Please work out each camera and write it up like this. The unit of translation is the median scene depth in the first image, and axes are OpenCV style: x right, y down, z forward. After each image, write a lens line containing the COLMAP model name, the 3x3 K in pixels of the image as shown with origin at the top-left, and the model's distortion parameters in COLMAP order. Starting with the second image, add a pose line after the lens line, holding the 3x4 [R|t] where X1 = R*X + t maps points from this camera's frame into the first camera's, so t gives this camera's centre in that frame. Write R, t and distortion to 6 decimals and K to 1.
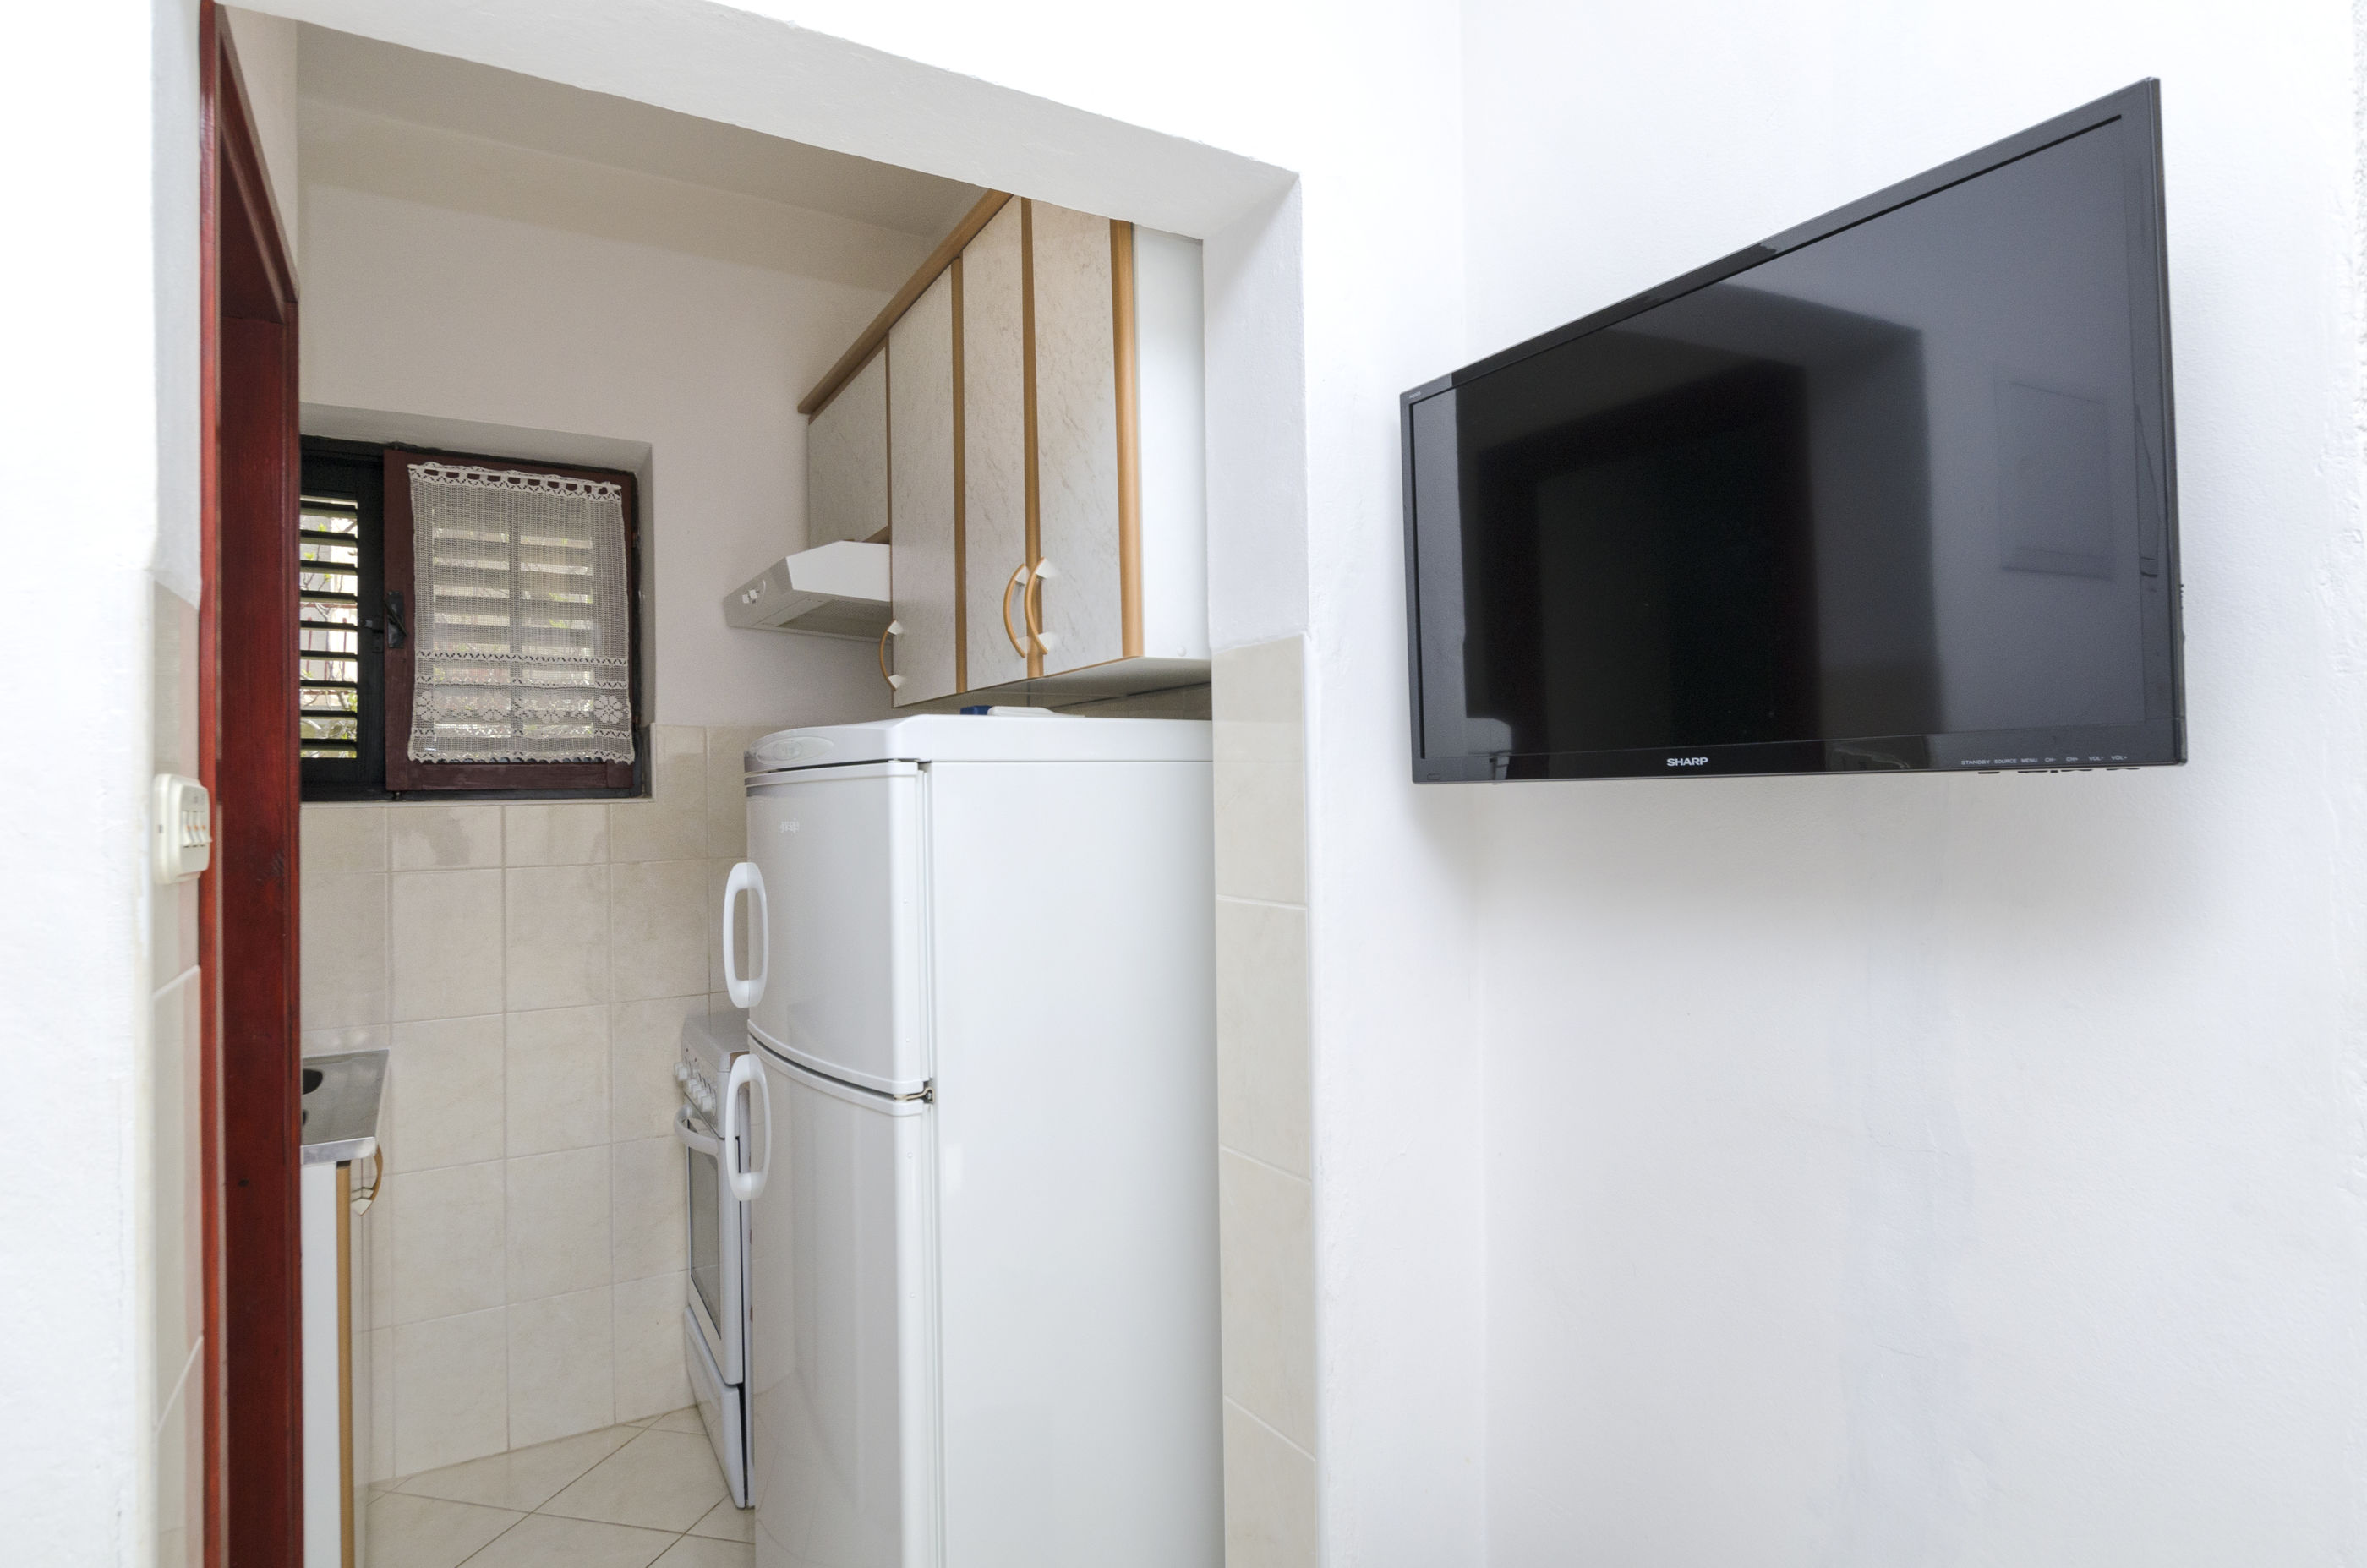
lens RADIAL K [[1276.1, 0, 1194.3], [0, 1276.1, 777.9], [0, 0, 1]] dist [0.004622, 0.000297]
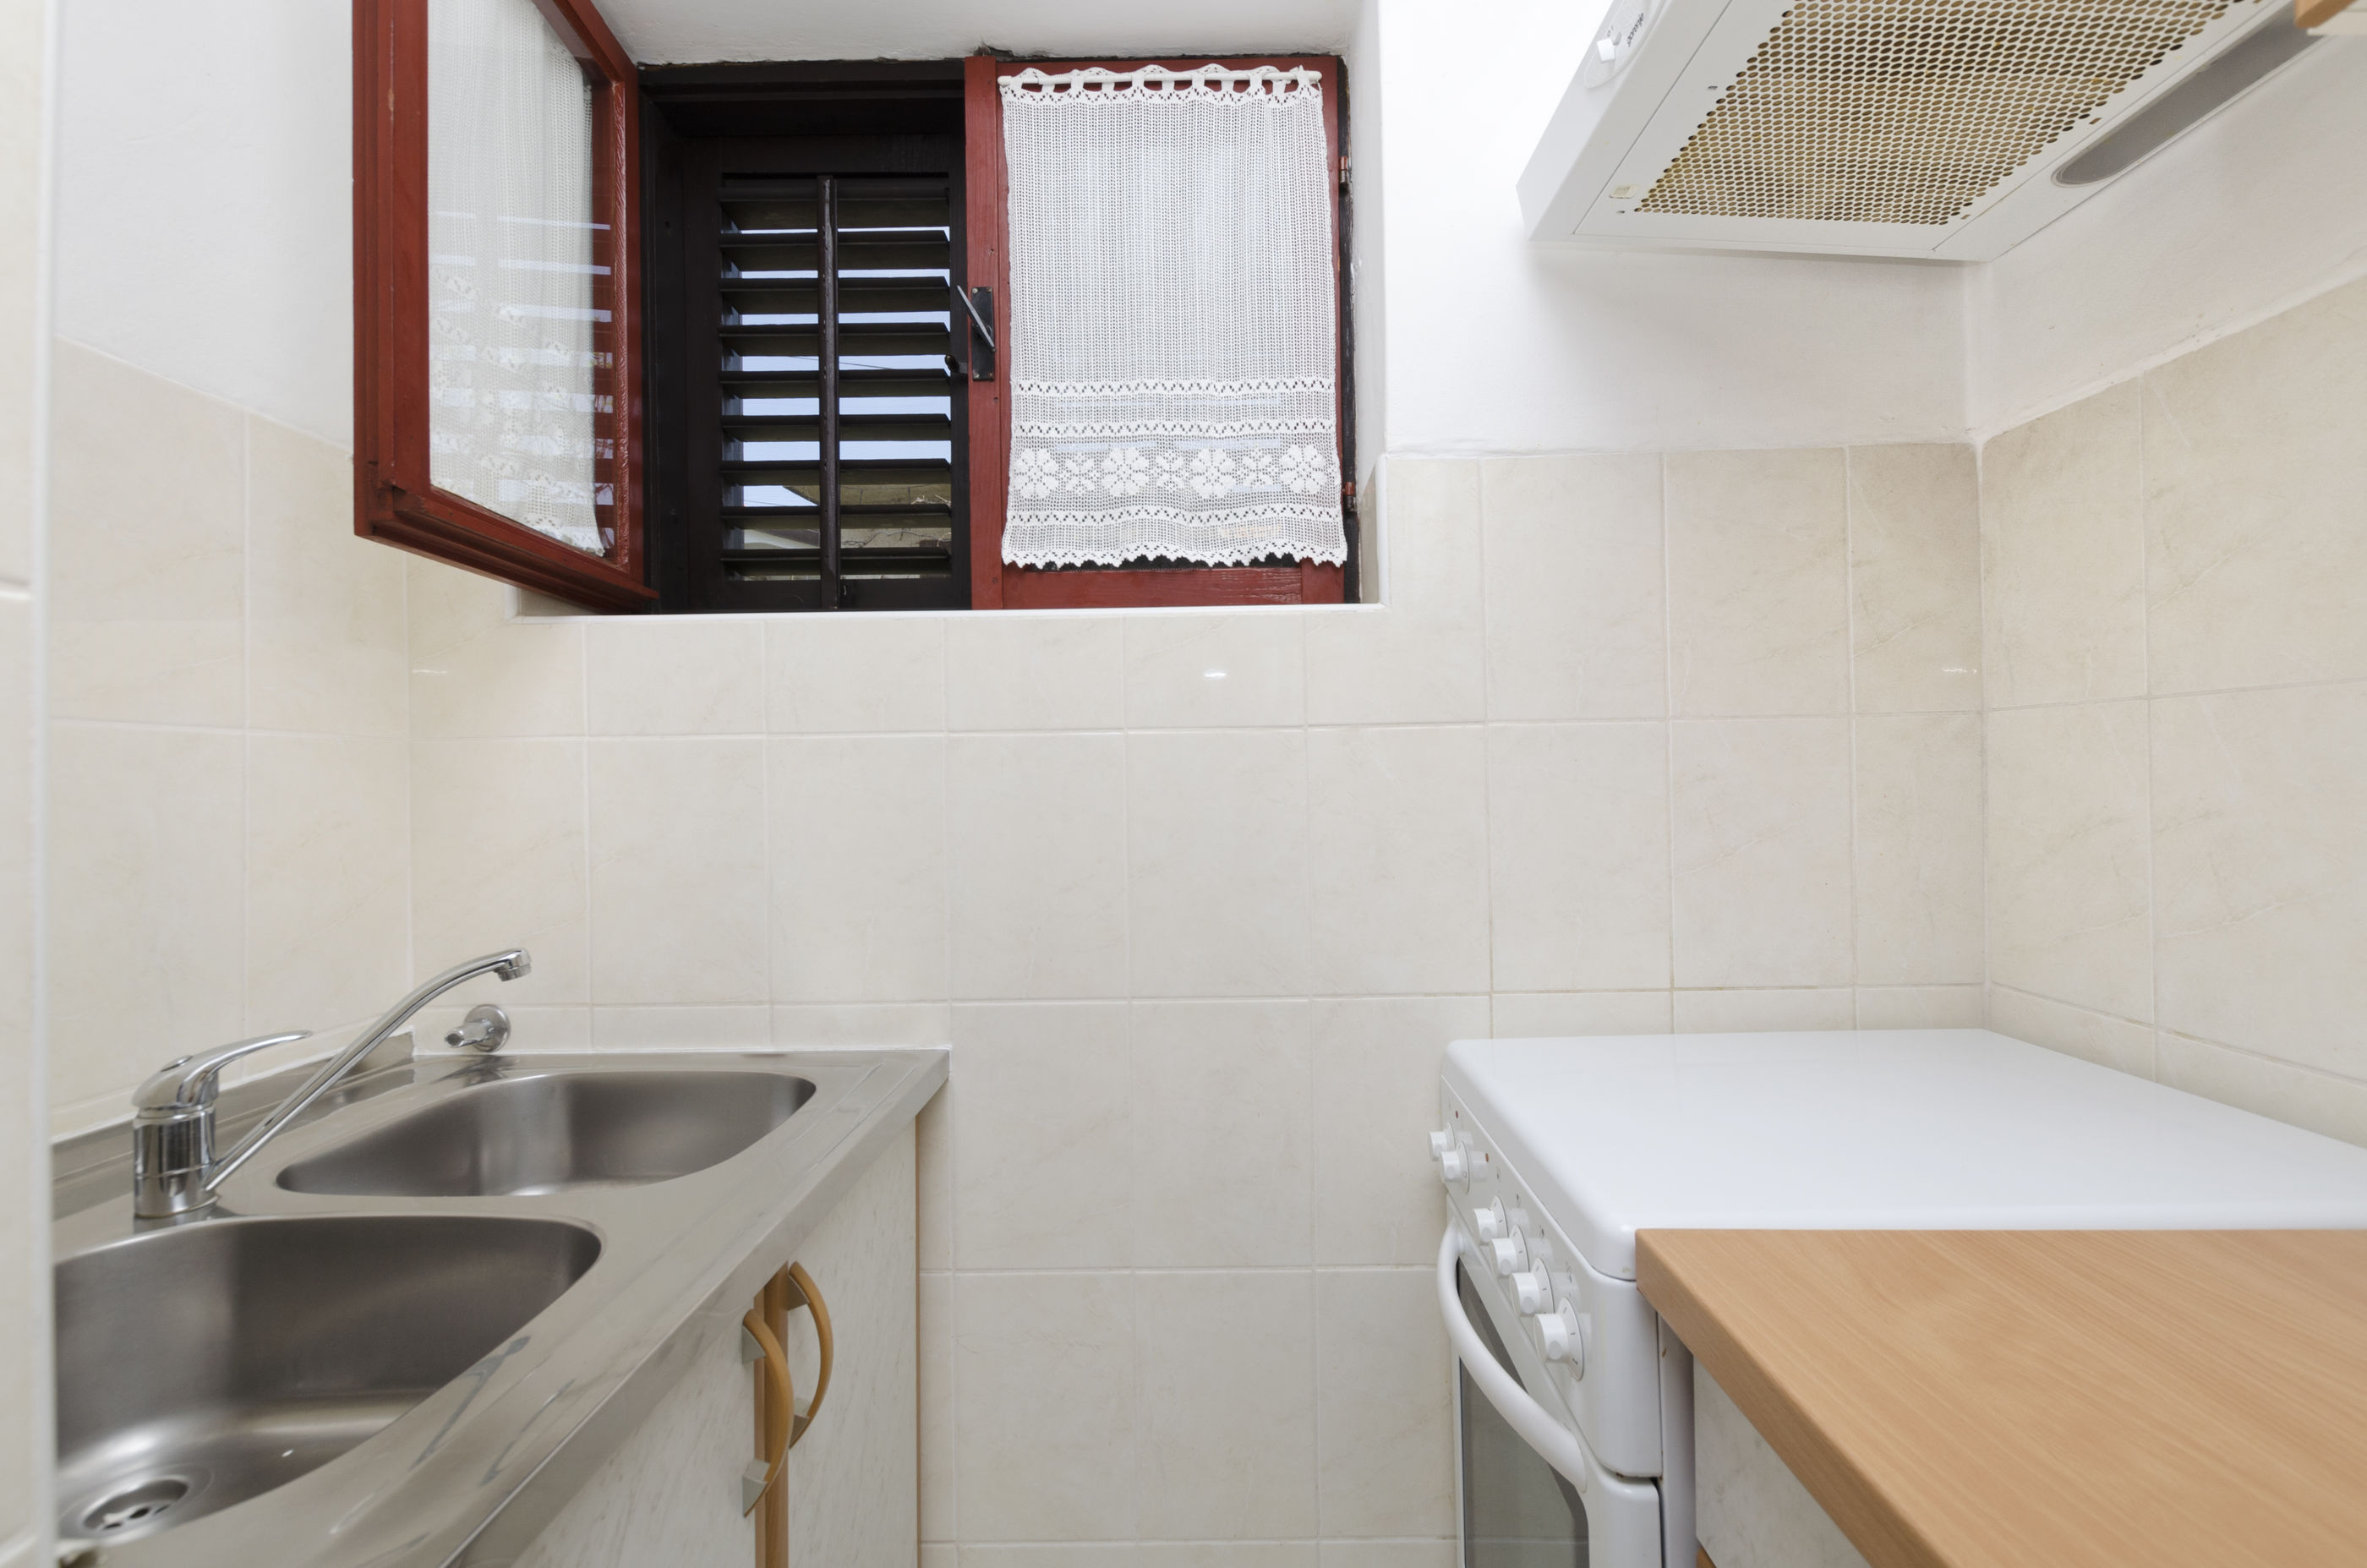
lens RADIAL K [[1022.6, 0, 1187.3], [0, 1022.6, 778.8], [0, 0, 1]] dist [0.003655, -0.000028]
pose [[0.846698, -0.000359, -0.532073, -0.263120], [0.010220, 0.999826, 0.015588, 0.076198], [0.531975, -0.018636, 0.846555, 0.591059]]
